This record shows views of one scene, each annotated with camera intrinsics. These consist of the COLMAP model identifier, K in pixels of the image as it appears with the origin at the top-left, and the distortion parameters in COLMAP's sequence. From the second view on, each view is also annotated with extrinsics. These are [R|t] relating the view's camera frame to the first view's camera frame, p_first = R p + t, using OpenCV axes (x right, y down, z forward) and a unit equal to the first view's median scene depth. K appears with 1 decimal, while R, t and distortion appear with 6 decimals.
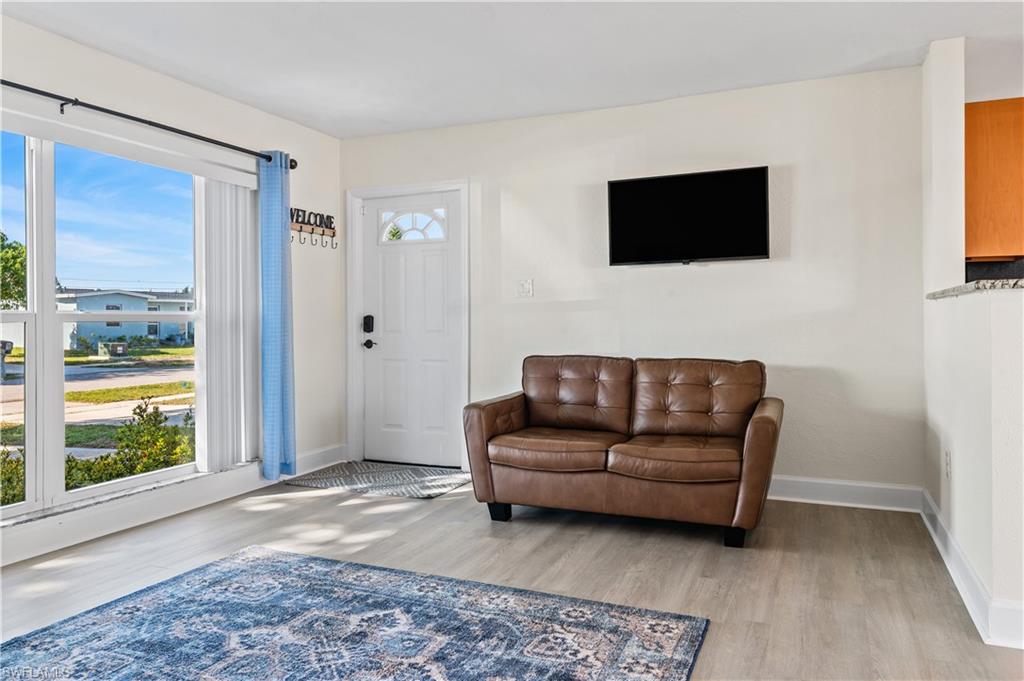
lens RADIAL K [[712.3, 0, 518.7], [0, 712.3, 323.7], [0, 0, 1]] dist [0.005148, -0.006213]
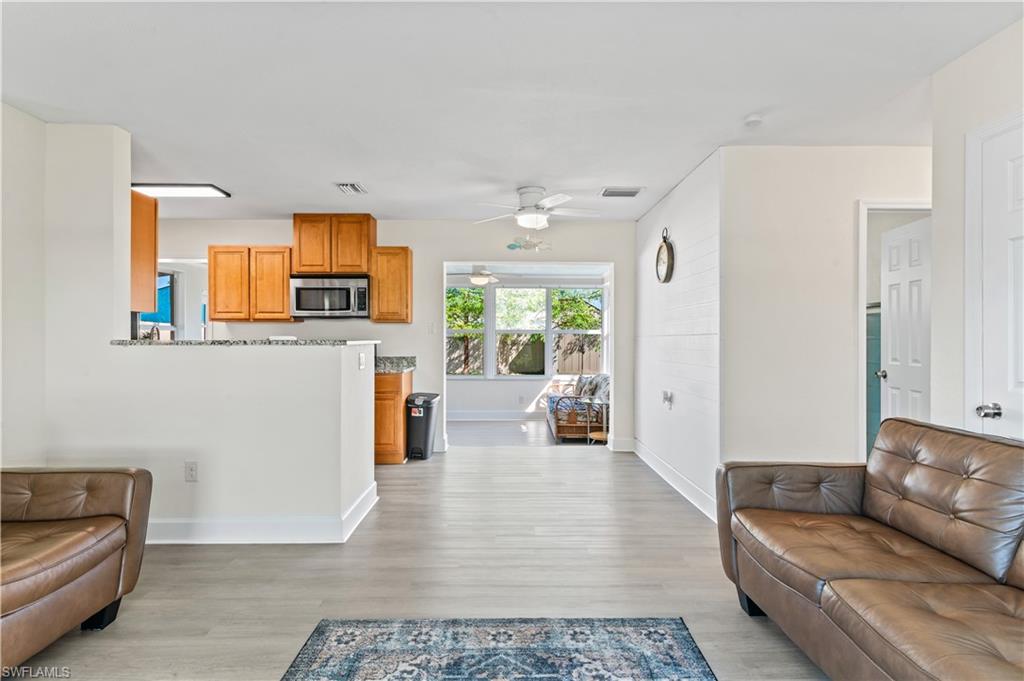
lens RADIAL K [[529.9, 0, 502.4], [0, 529.9, 339.6], [0, 0, 1]] dist [0.010729, -0.003638]
pose [[-0.393311, 0.002583, 0.919402, -0.487775], [0.005950, 0.999982, -0.000265, -0.039698], [-0.919386, 0.005366, -0.393319, 0.771017]]
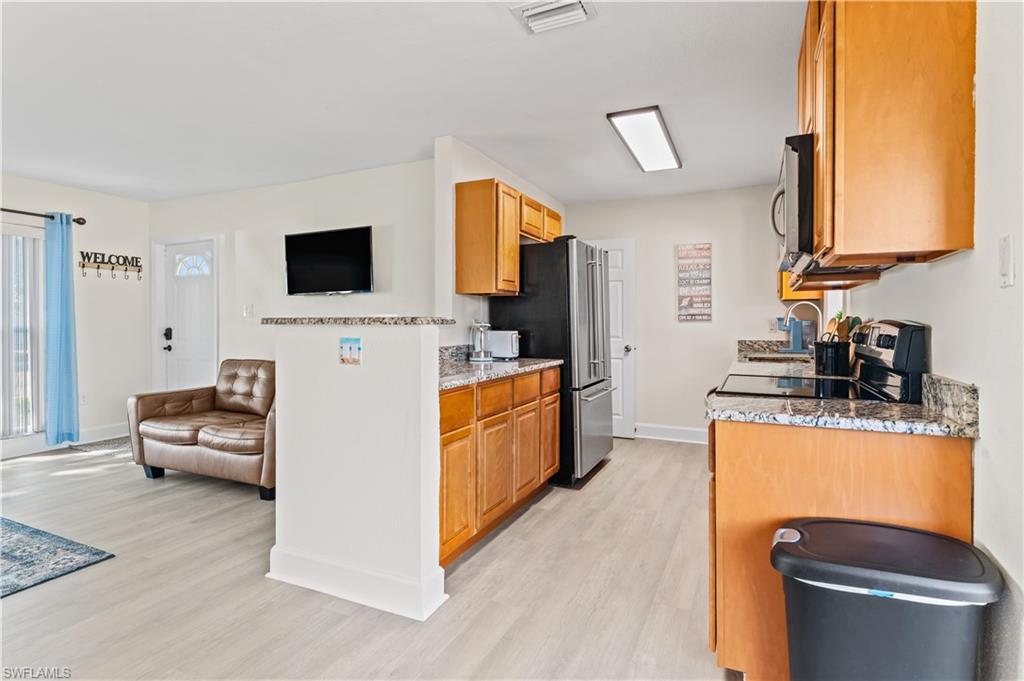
lens RADIAL K [[513.3, 0, 507.6], [0, 513.3, 326.6], [0, 0, 1]] dist [0.010629, -0.000636]
pose [[0.999589, 0.007499, -0.027677, 0.769370], [-0.007484, 0.999972, 0.000656, -0.031177], [0.027682, -0.000449, 0.999617, -0.000246]]
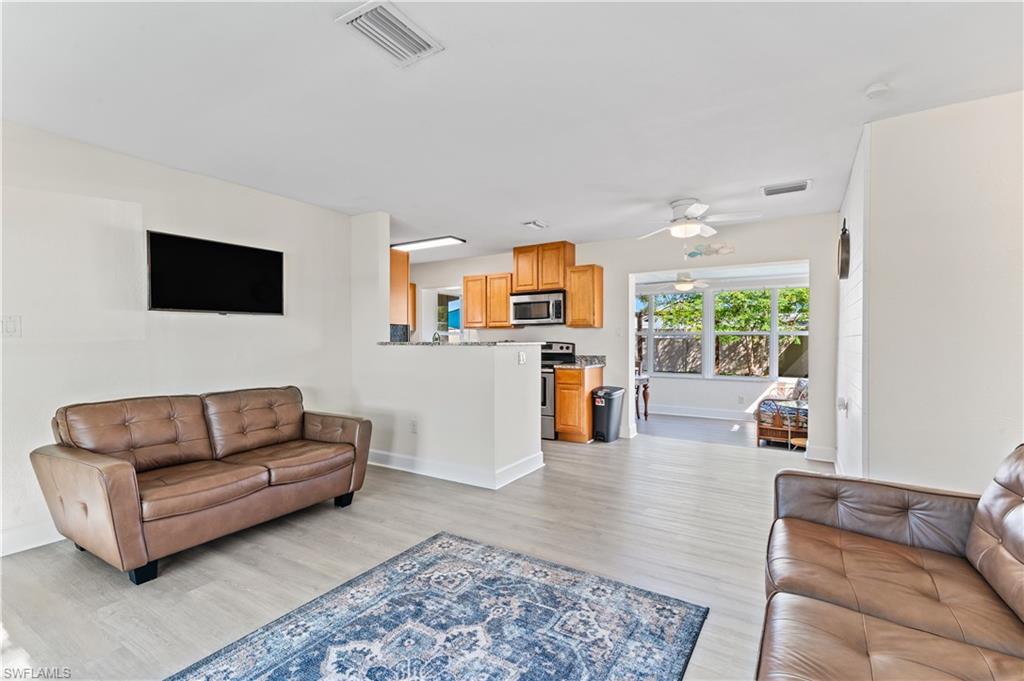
lens RADIAL K [[457.2, 0, 496.6], [0, 457.2, 344.4], [0, 0, 1]] dist [0.018988, -0.002084]
pose [[0.173742, -0.003708, 0.984784, -0.599493], [0.006136, 0.999978, 0.002683, -0.038016], [-0.984772, 0.005577, 0.173761, 0.479490]]
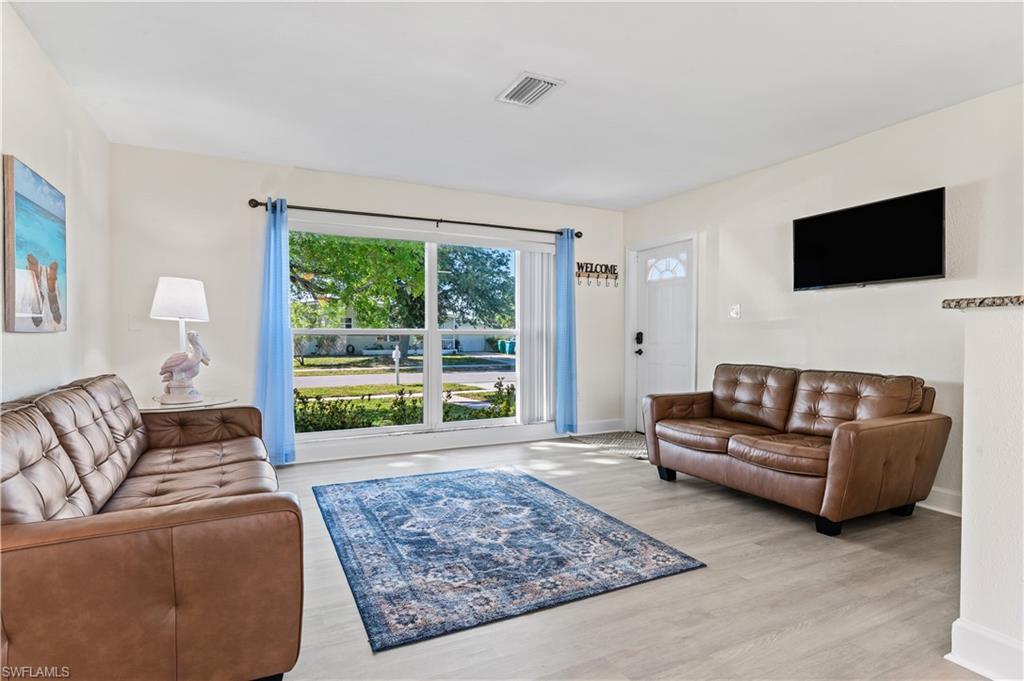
lens RADIAL K [[529.9, 0, 509.5], [0, 529.9, 344.5], [0, 0, 1]] dist [0.010729, -0.003638]
pose [[0.764841, 0.019109, -0.643935, 0.440571], [-0.011556, 0.999806, 0.015943, -0.000867], [0.644115, -0.004752, 0.764914, 0.015892]]
